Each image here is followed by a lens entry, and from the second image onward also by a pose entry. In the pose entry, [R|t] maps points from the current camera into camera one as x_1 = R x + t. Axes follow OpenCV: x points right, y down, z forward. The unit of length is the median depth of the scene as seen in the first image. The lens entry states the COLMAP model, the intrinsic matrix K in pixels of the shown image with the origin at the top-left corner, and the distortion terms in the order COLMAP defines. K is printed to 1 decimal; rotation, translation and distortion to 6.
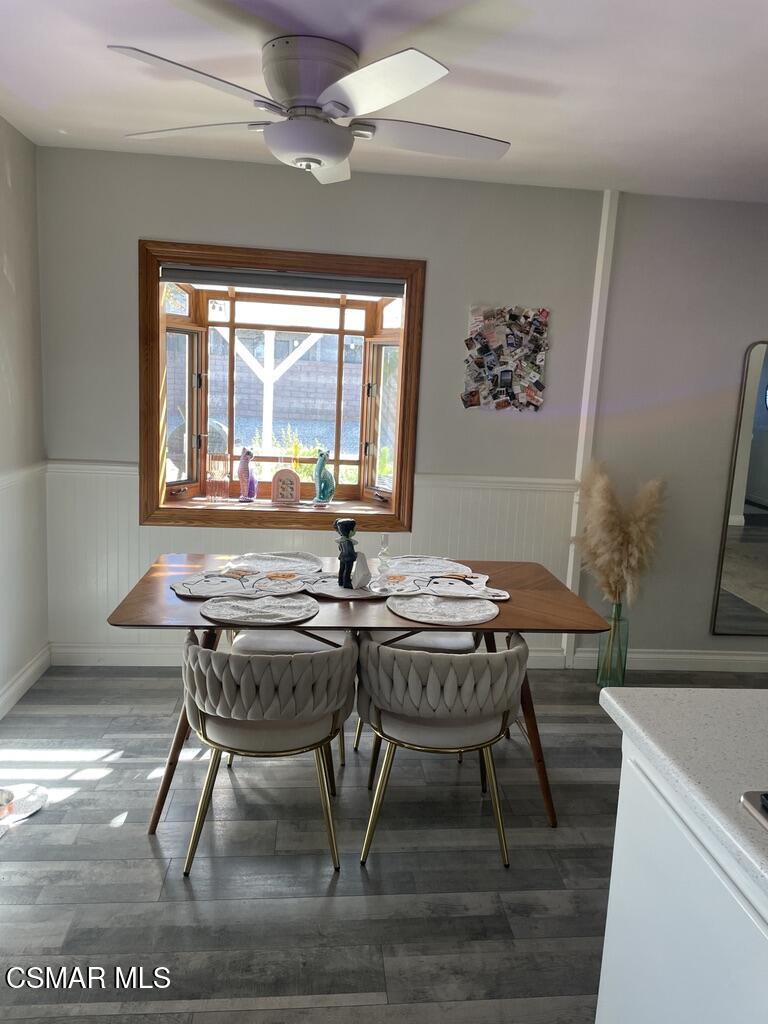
lens RADIAL K [[770.5, 0, 378.7], [0, 770.5, 510.8], [0, 0, 1]] dist [0.014427, -0.012418]
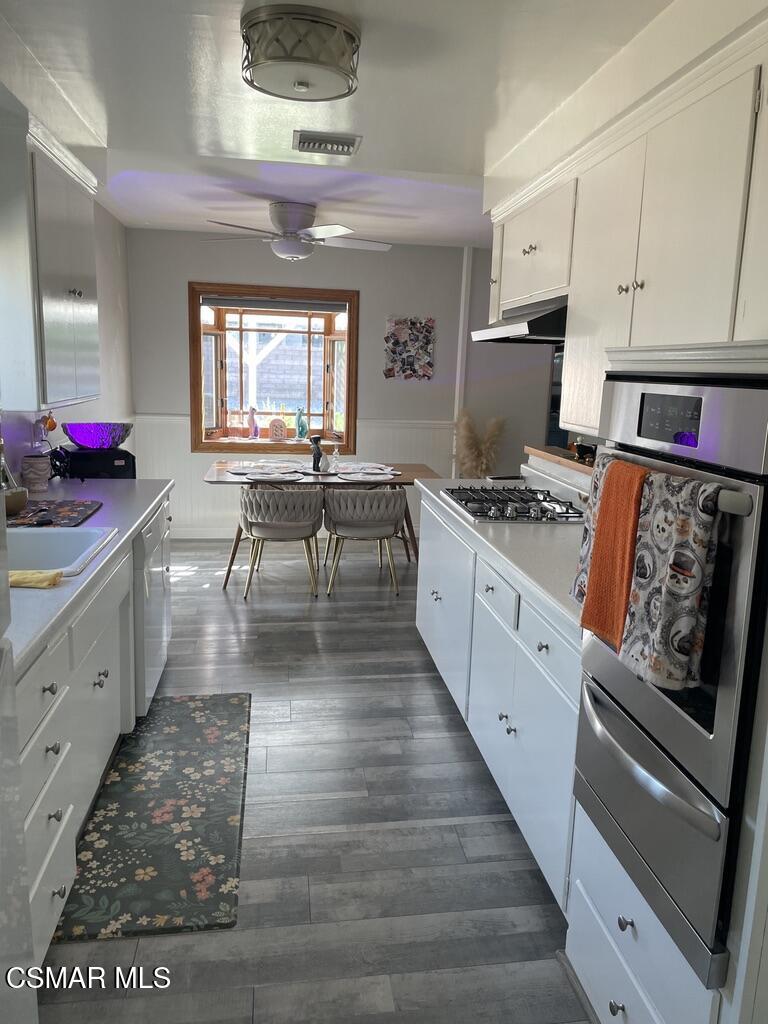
lens RADIAL K [[770.5, 0, 391.4], [0, 770.5, 516.9], [0, 0, 1]] dist [0.014427, -0.012418]
pose [[0.998057, -0.027448, 0.055929, 0.023332], [0.025646, 0.999137, 0.032683, 0.110363], [-0.056777, -0.031185, 0.997900, -0.668280]]
